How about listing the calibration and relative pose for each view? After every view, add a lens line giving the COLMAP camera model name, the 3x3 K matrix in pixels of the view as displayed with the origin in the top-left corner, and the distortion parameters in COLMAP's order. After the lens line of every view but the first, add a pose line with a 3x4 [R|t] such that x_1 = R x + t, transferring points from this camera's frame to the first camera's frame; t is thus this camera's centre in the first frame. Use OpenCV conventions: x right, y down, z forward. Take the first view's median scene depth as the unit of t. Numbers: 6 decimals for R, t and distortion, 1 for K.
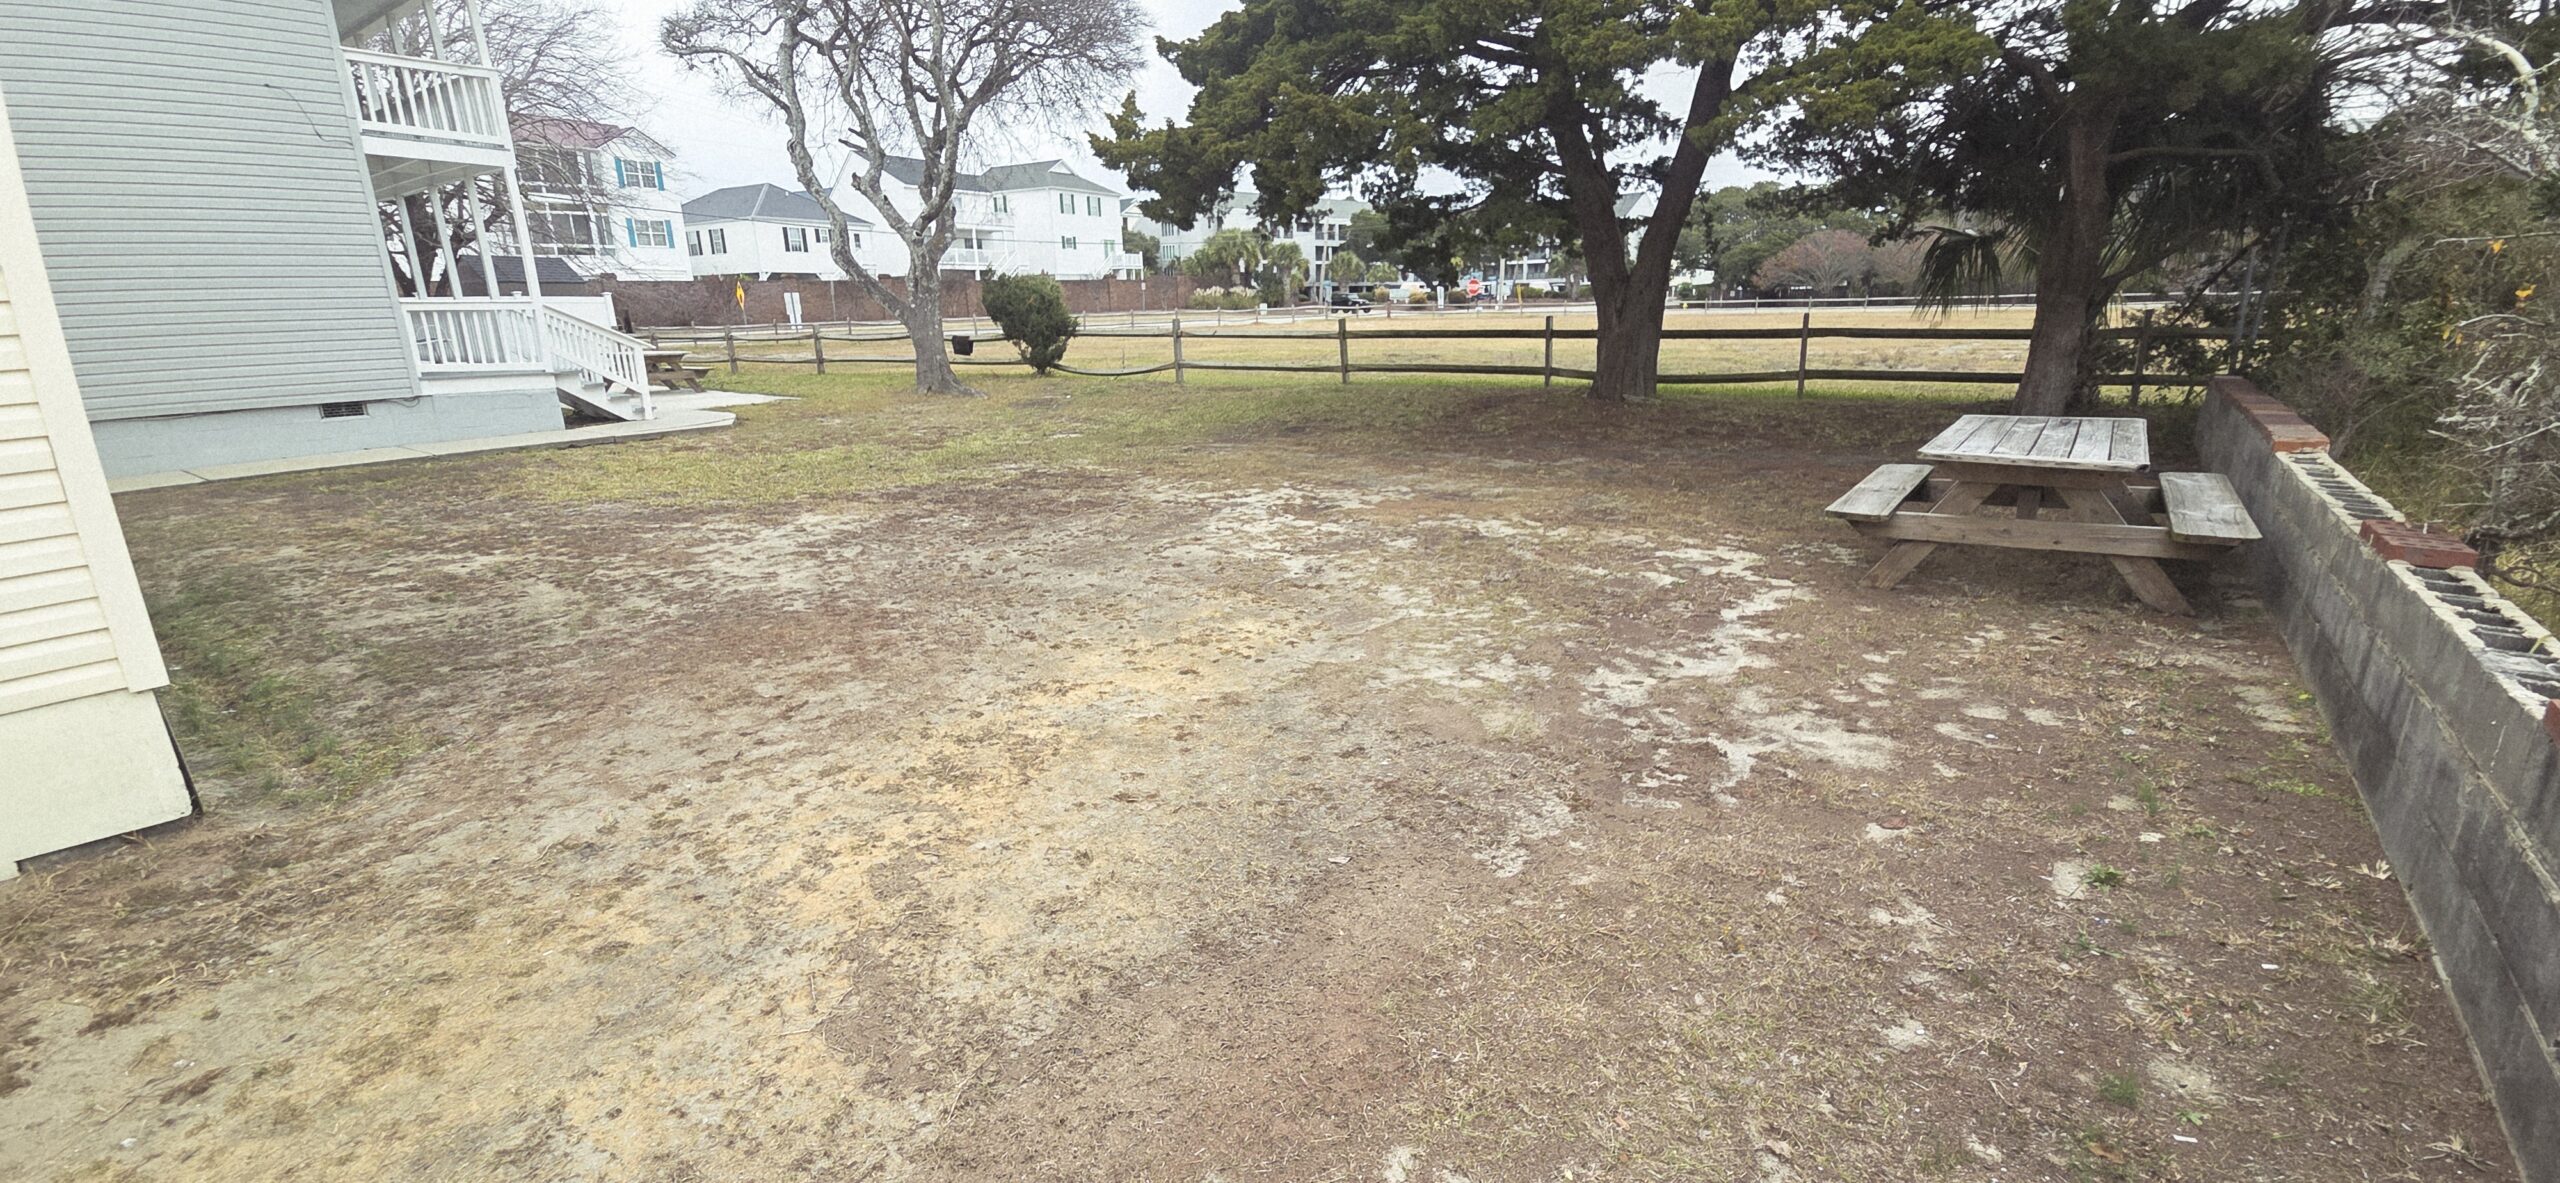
lens RADIAL K [[1048.7, 0, 1280.0], [0, 1048.7, 591.5], [0, 0, 1]] dist [0.023547, -0.016101]
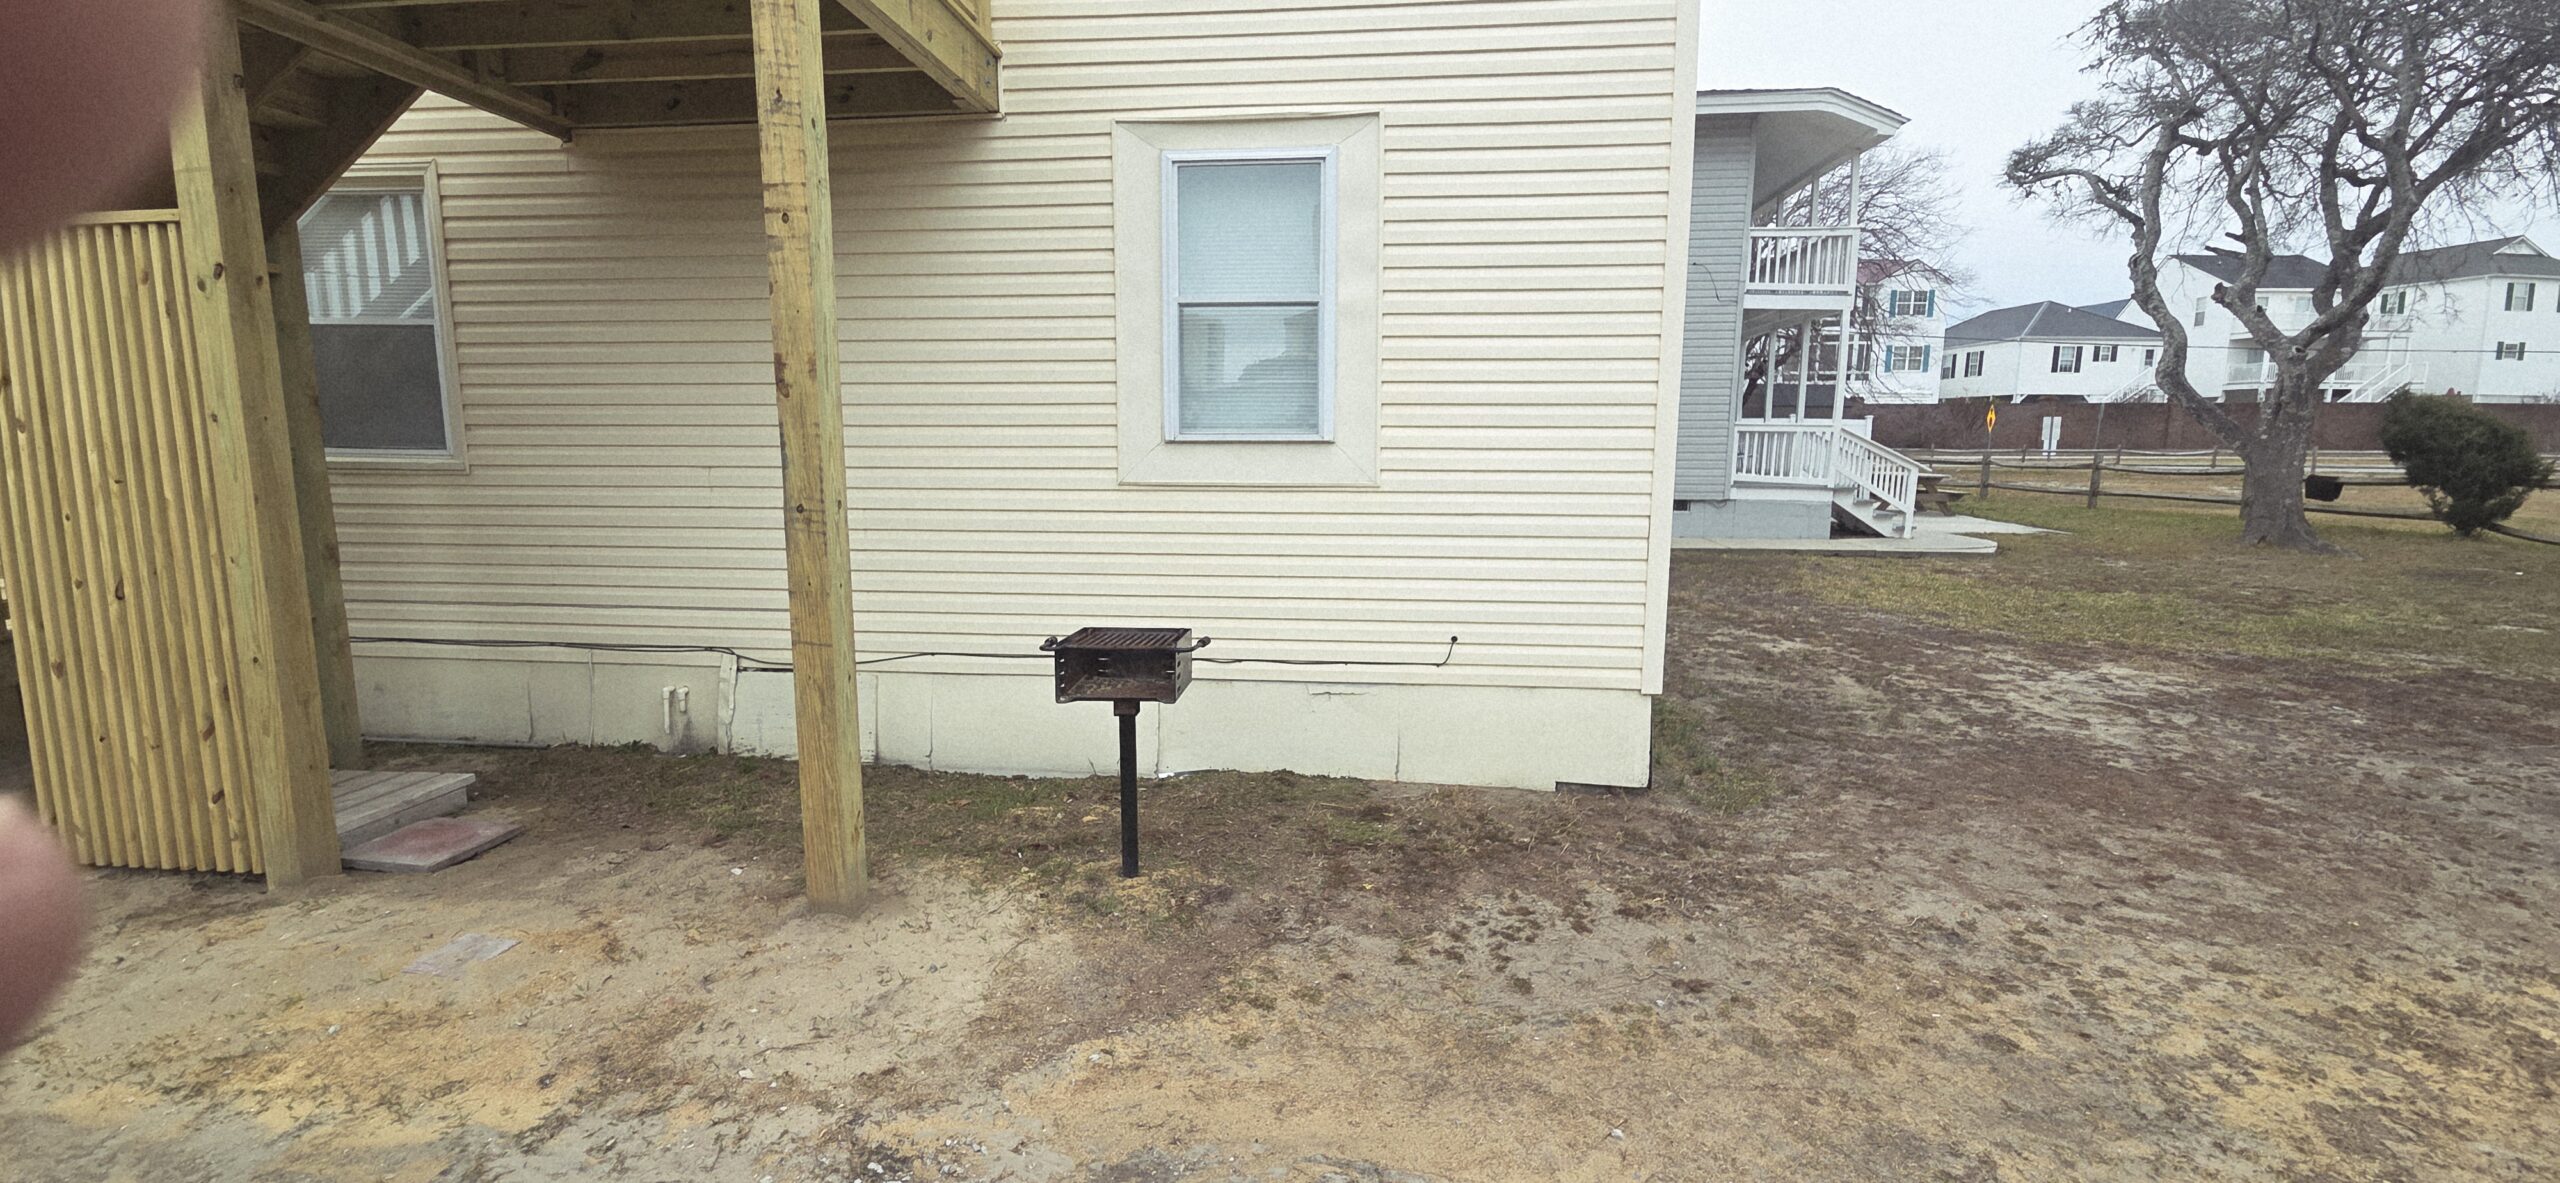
lens RADIAL K [[1048.7, 0, 1280.0], [0, 1048.7, 591.5], [0, 0, 1]] dist [0.023547, -0.016101]
pose [[0.502722, 0.154368, -0.850554, -0.070911], [-0.247177, 0.968516, 0.029683, 0.021244], [0.828356, 0.195315, 0.525050, -0.097833]]
